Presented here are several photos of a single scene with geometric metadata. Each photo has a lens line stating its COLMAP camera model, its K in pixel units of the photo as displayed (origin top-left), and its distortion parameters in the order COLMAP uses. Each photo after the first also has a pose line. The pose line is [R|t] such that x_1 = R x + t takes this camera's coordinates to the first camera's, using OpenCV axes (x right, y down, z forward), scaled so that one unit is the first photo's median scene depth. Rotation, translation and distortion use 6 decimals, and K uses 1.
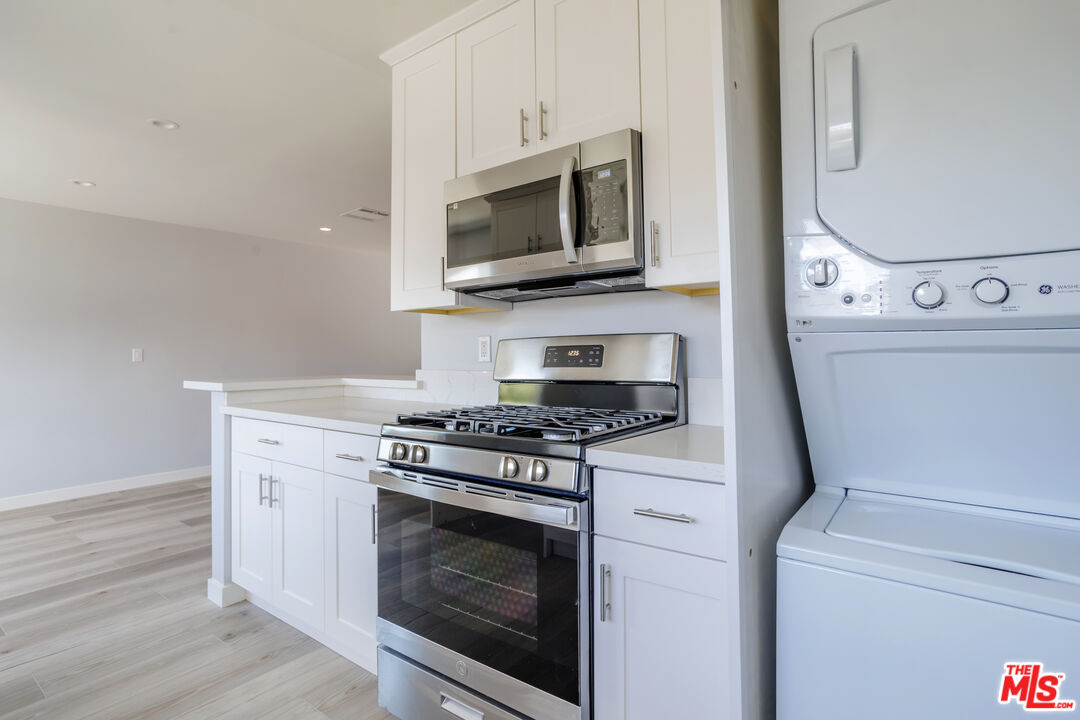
lens RADIAL K [[519.8, 0, 539.4], [0, 519.8, 342.7], [0, 0, 1]] dist [-0.046844, 0.016415]
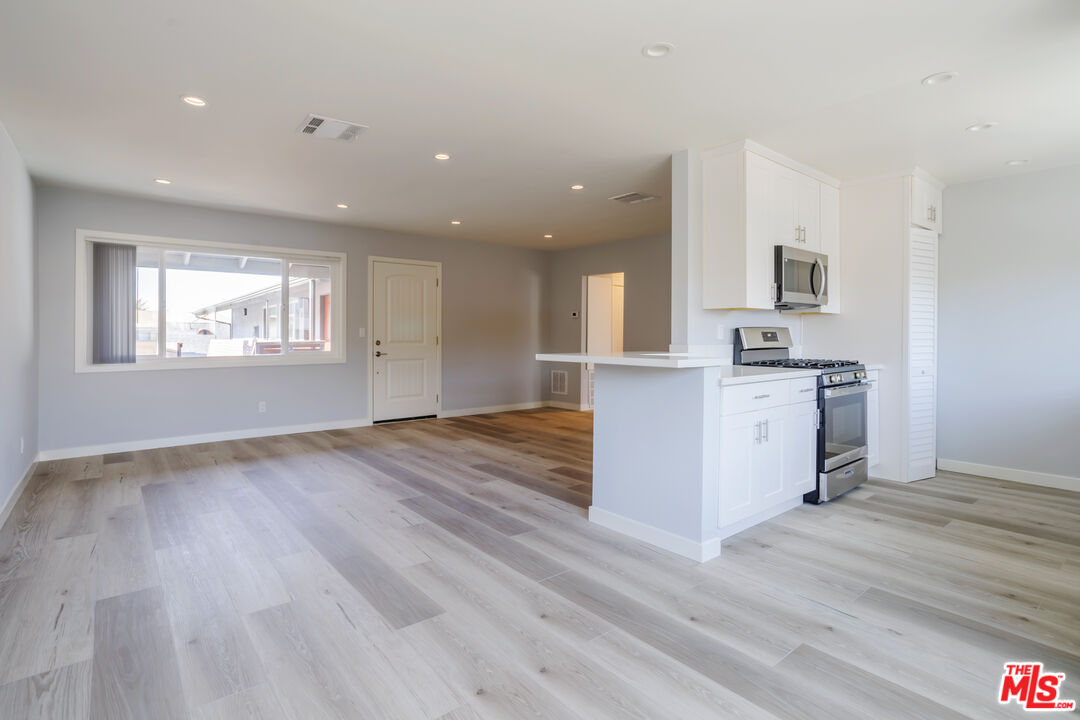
lens RADIAL K [[533.2, 0, 518.2], [0, 533.2, 332.3], [0, 0, 1]] dist [-0.041094, 0.020945]
pose [[0.281466, 0.011647, 0.959500, -1.508093], [-0.029521, 0.999558, -0.003473, 0.030482], [-0.959117, -0.027347, 0.281686, 0.885342]]
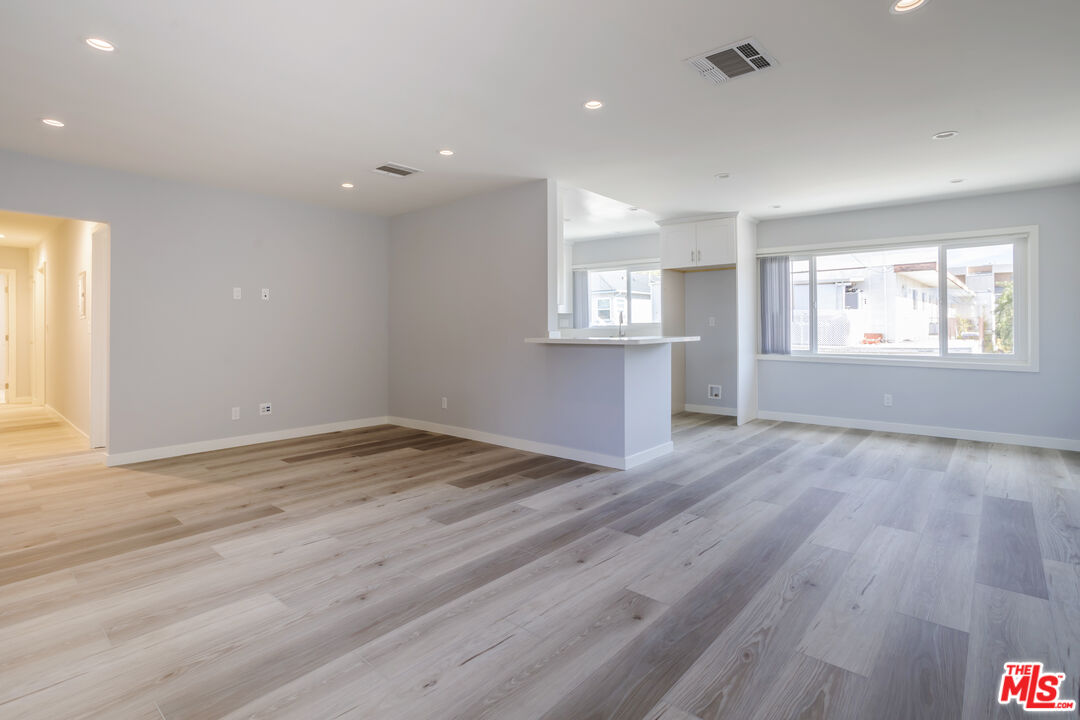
lens RADIAL K [[541.5, 0, 536.2], [0, 541.5, 324.3], [0, 0, 1]] dist [-0.047854, 0.025017]
pose [[-0.995167, 0.014957, 0.097052, -0.284370], [0.012322, 0.999541, -0.027691, 0.068360], [-0.097422, -0.026361, -0.994894, 2.530331]]
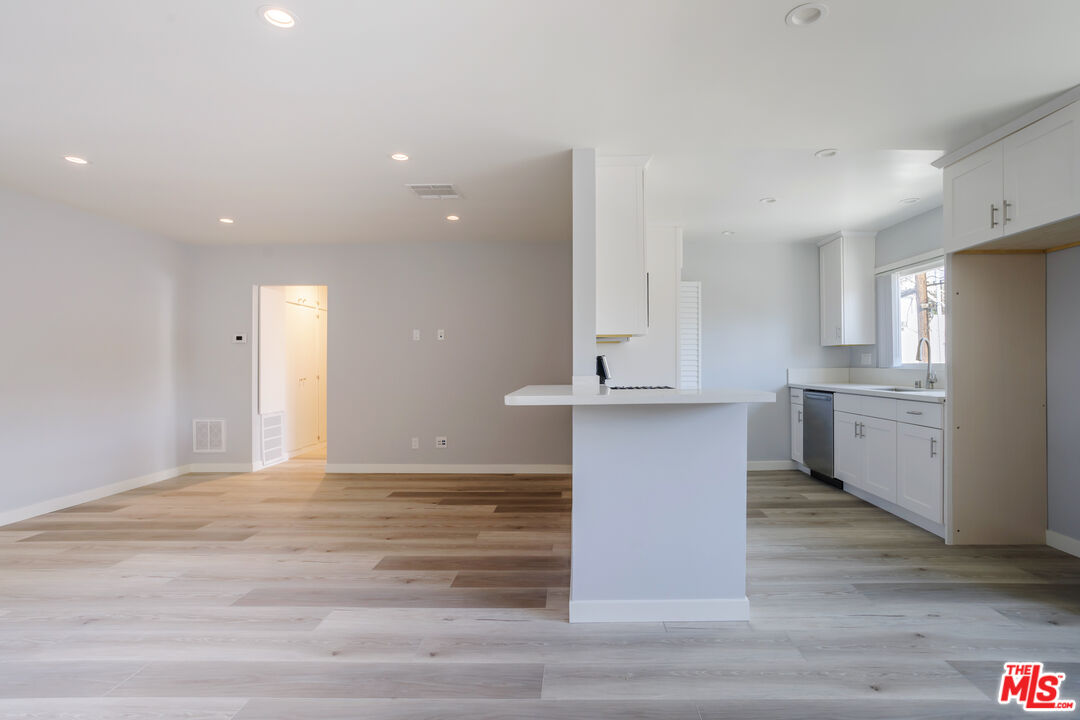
lens RADIAL K [[532.1, 0, 563.8], [0, 532.1, 358.2], [0, 0, 1]] dist [-0.040120, 0.022587]
pose [[-0.571240, 0.020080, 0.820537, -1.043815], [-0.008705, 0.999496, -0.030520, 0.043738], [-0.820737, -0.024577, -0.570778, 1.525888]]
